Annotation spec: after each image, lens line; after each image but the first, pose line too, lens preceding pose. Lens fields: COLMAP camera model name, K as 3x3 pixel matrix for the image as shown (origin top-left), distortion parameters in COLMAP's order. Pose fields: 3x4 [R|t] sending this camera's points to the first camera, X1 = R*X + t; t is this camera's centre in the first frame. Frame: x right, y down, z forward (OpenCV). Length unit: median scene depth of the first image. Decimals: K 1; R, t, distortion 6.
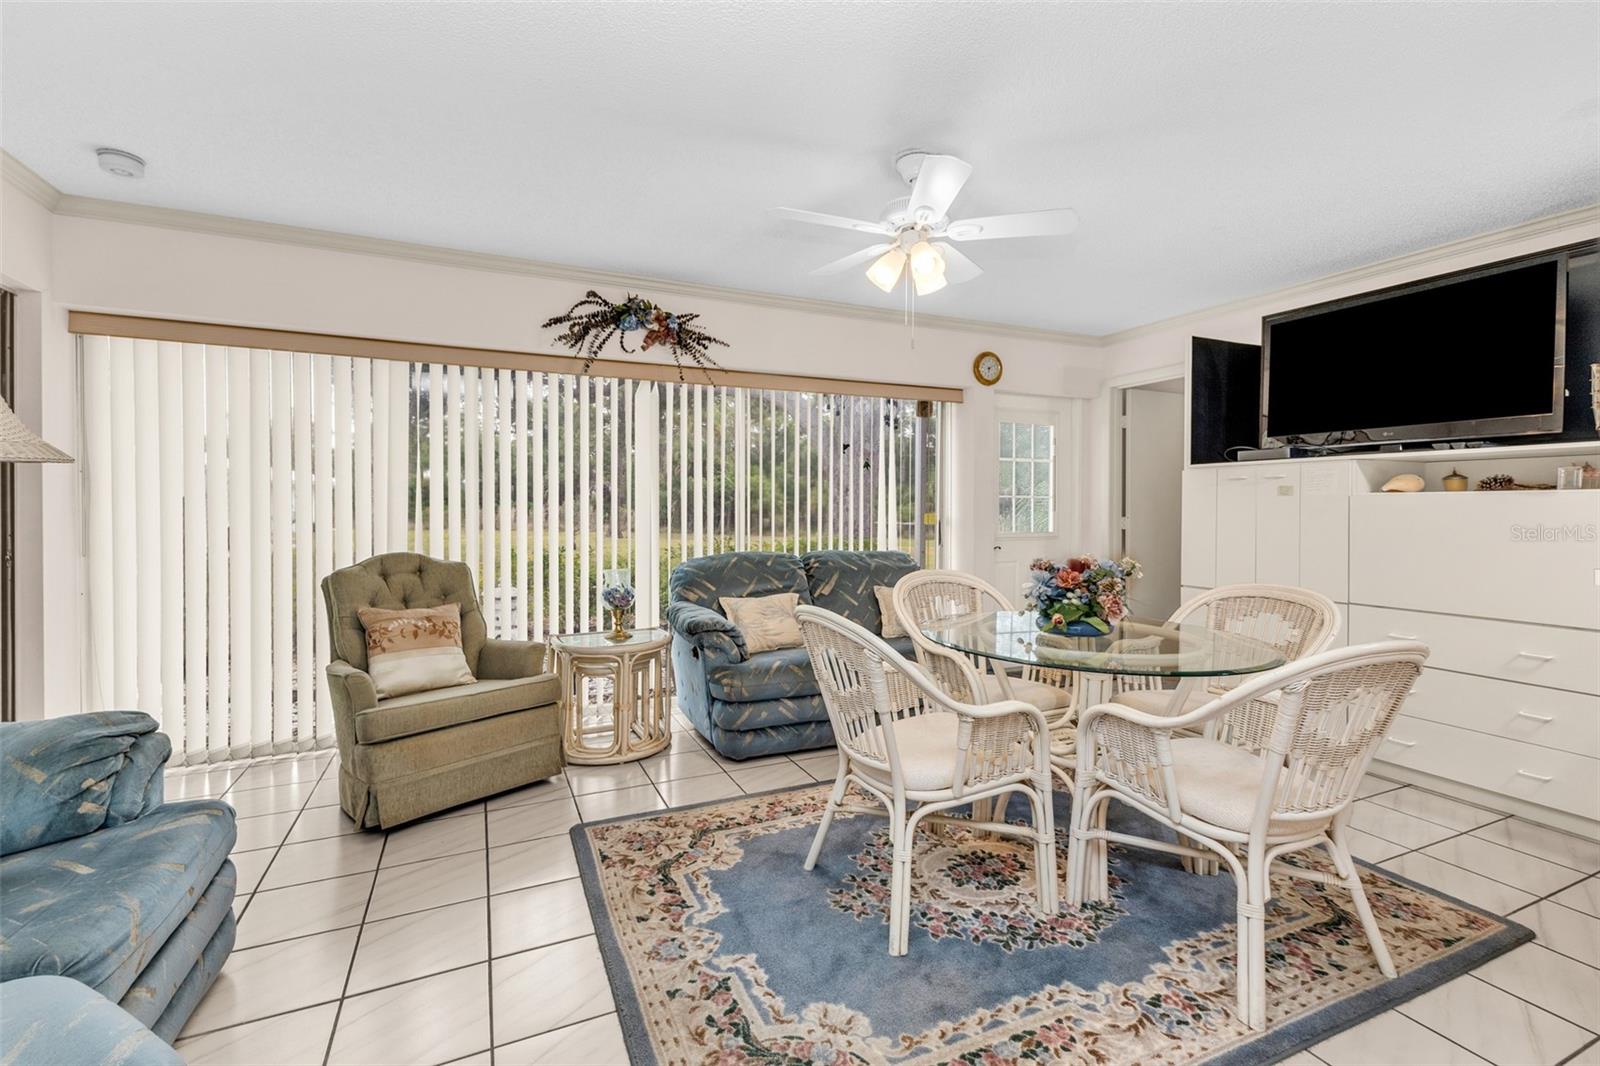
lens RADIAL K [[714.8, 0, 852.2], [0, 714.8, 511.4], [0, 0, 1]] dist [0.004280, 0.000297]
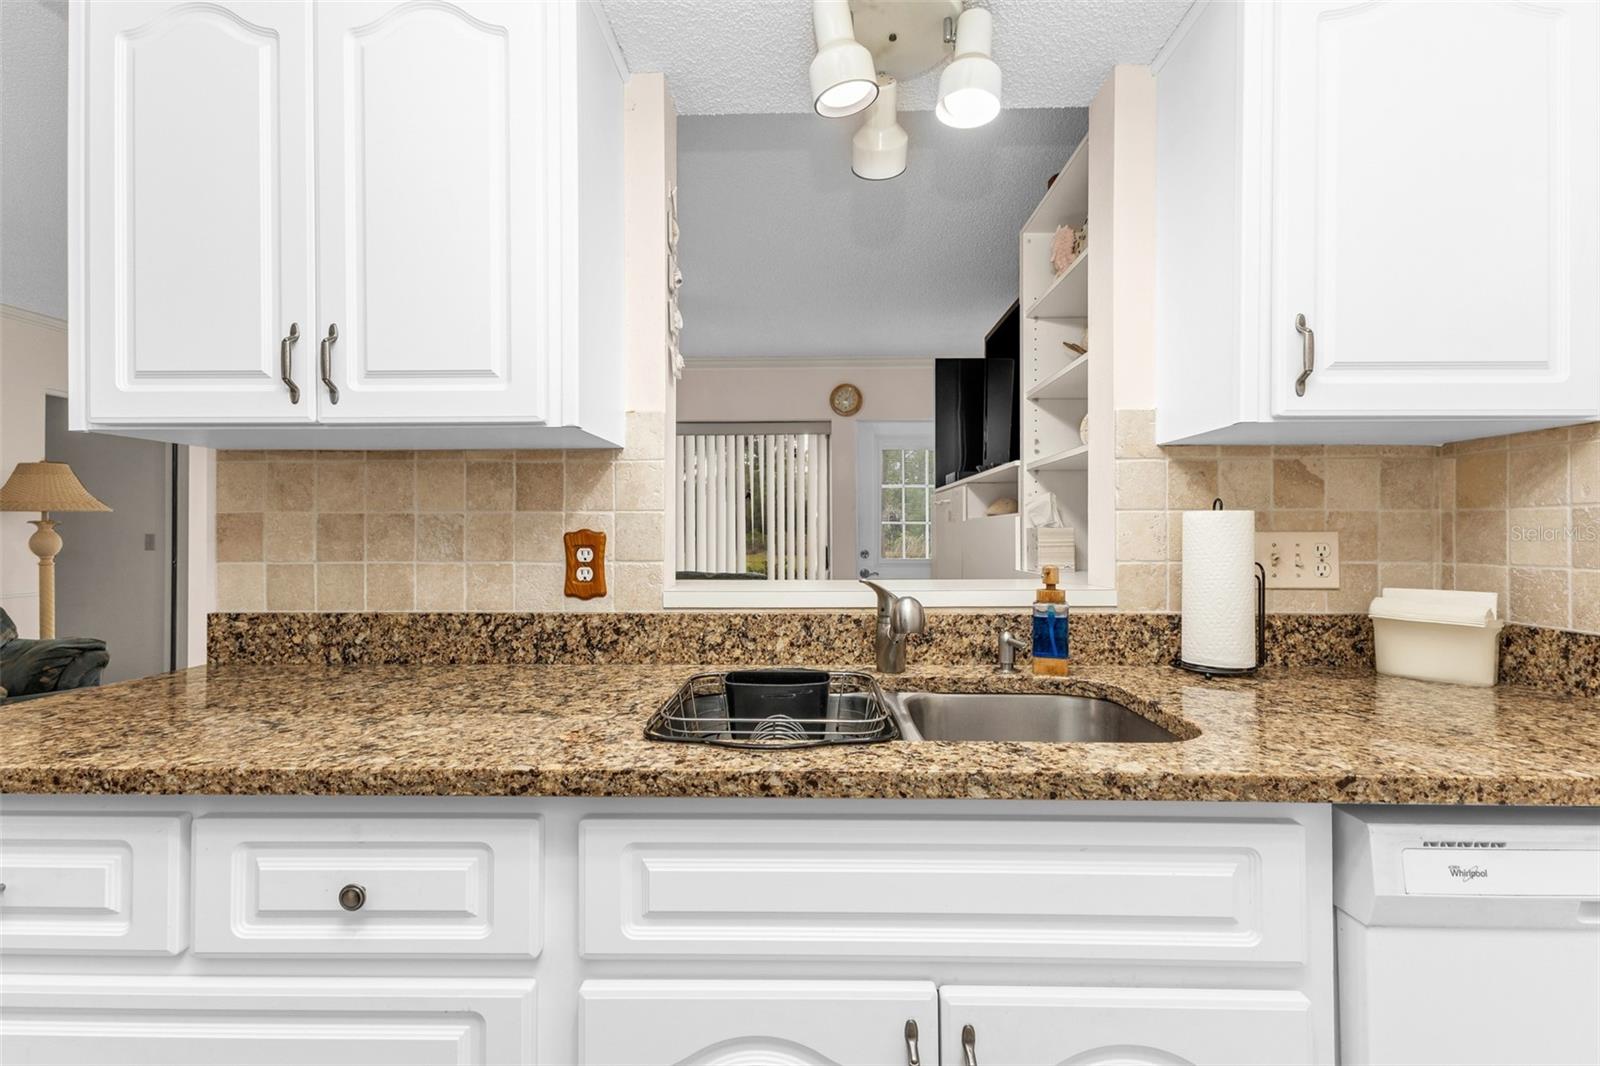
lens RADIAL K [[721.7, 0, 800.0], [0, 721.7, 533.0], [0, 0, 1]] dist [0.012508, 0.000329]
pose [[0.884053, -0.000368, -0.467387, 0.826879], [-0.003656, 0.999964, -0.007702, 0.000179], [0.467373, 0.008518, 0.884019, 0.069328]]
